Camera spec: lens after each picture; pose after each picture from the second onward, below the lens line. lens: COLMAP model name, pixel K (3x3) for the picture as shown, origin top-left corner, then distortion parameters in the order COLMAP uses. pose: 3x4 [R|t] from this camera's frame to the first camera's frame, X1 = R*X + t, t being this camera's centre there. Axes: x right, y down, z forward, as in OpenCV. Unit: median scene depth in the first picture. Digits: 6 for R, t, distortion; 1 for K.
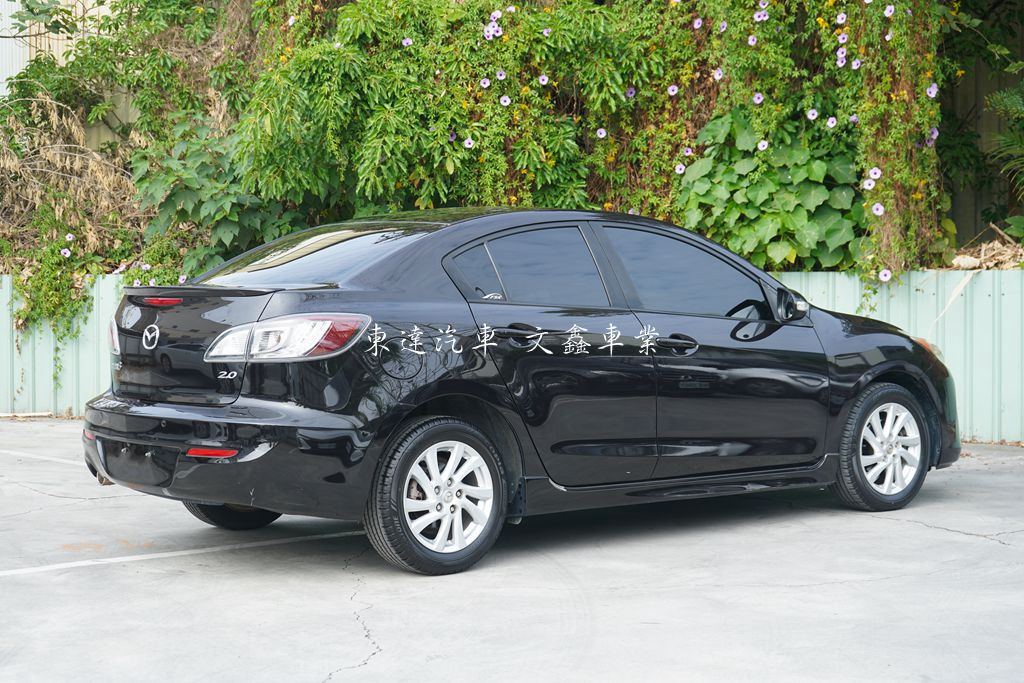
lens RADIAL K [[1836.3, 0, 522.1], [0, 1836.3, 386.1], [0, 0, 1]] dist [-0.008659, 0.000000]
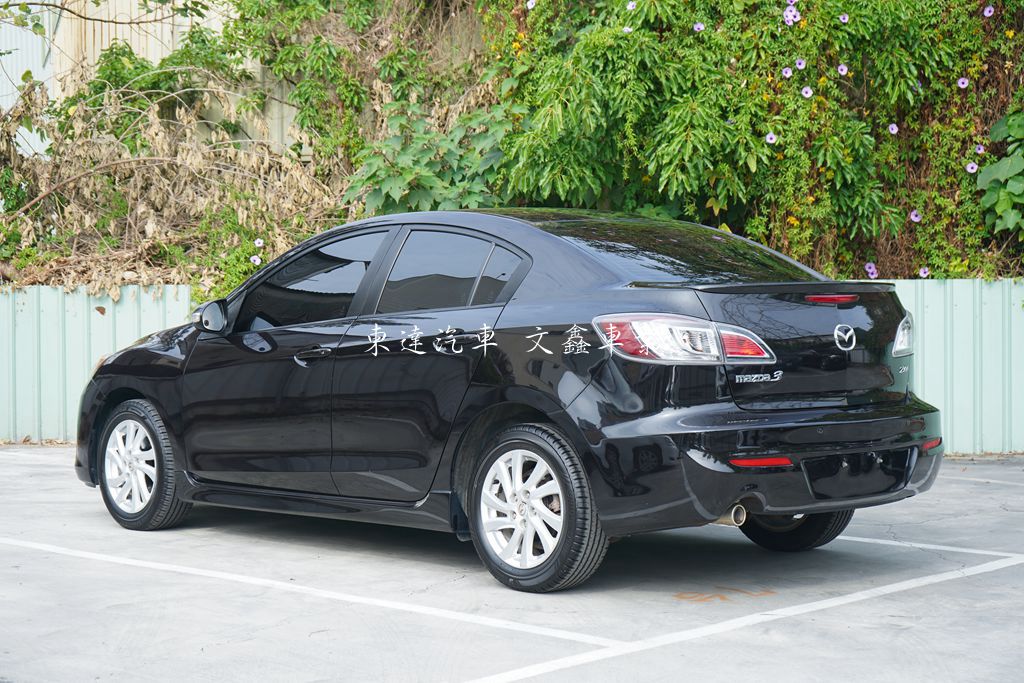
lens RADIAL K [[1841.6, 0, 514.3], [0, 1841.6, 349.9], [0, 0, 1]] dist [-0.016047, 0.000000]
pose [[0.995241, -0.007320, 0.097166, -0.242322], [0.009642, 0.999679, -0.023447, -0.007107], [-0.096963, 0.024273, 0.994992, 0.105792]]
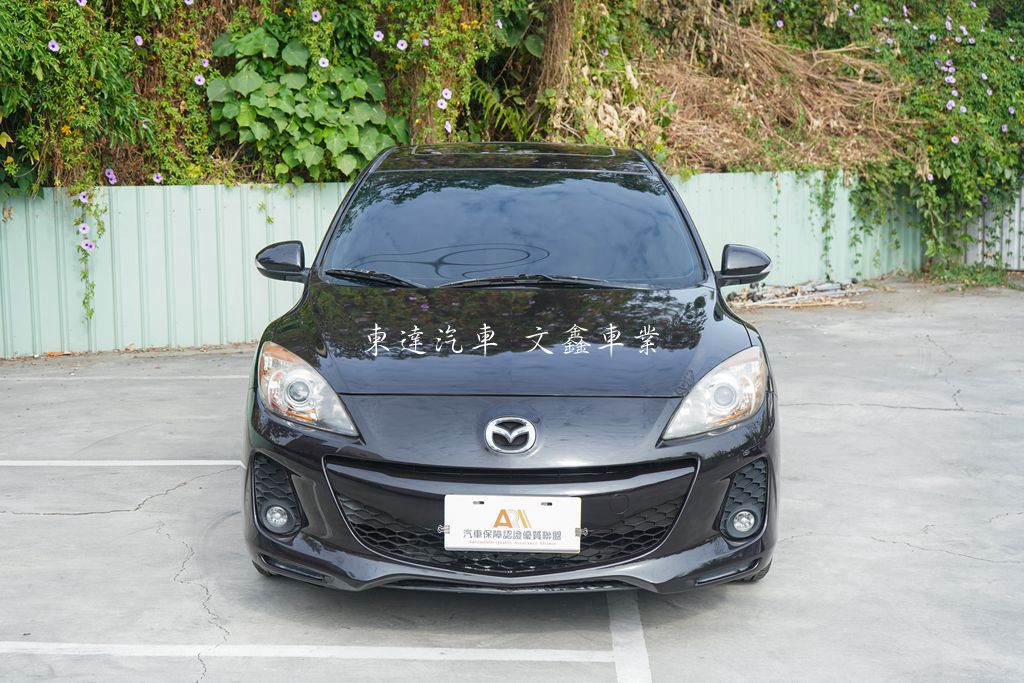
lens RADIAL K [[1505.0, 0, 511.4], [0, 1505.0, 338.0], [0, 0, 1]] dist [0.022317, 0.000000]
pose [[0.674443, -0.095537, 0.732120, -0.426871], [0.046890, 0.995134, 0.086663, -0.043165], [-0.736836, -0.024120, 0.675641, 0.329400]]
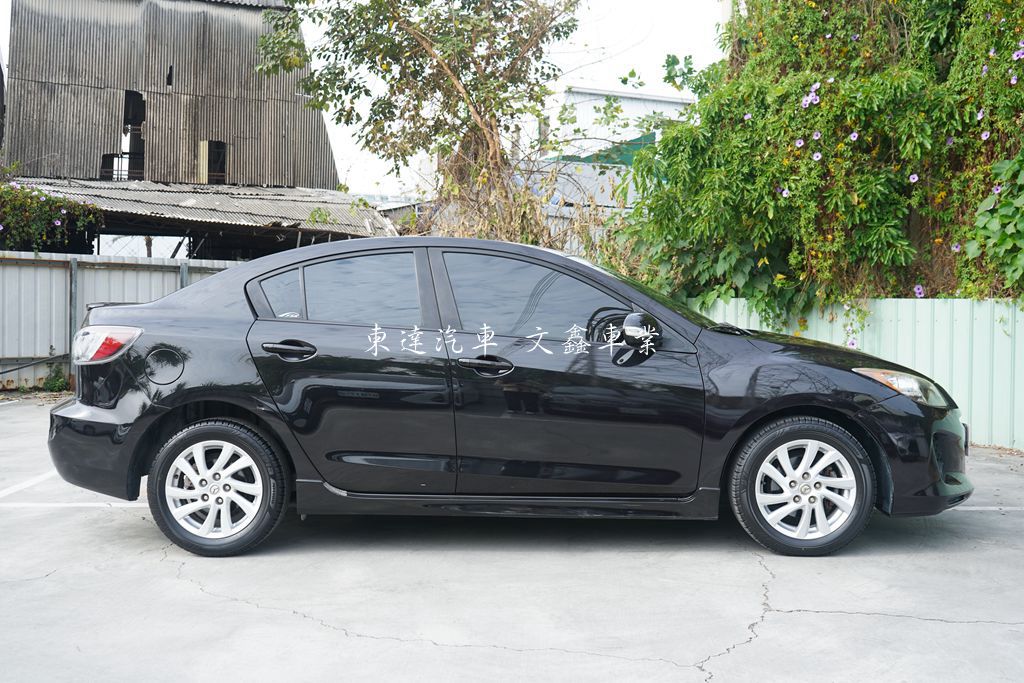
lens RADIAL K [[1127.7, 0, 511.1], [0, 1127.7, 276.4], [0, 0, 1]] dist [-0.042693, 0.000000]
pose [[0.760650, -0.013235, -0.649027, 0.309652], [-0.043686, 0.996482, -0.071519, -0.016767], [0.647691, 0.082754, 0.757396, 0.322498]]
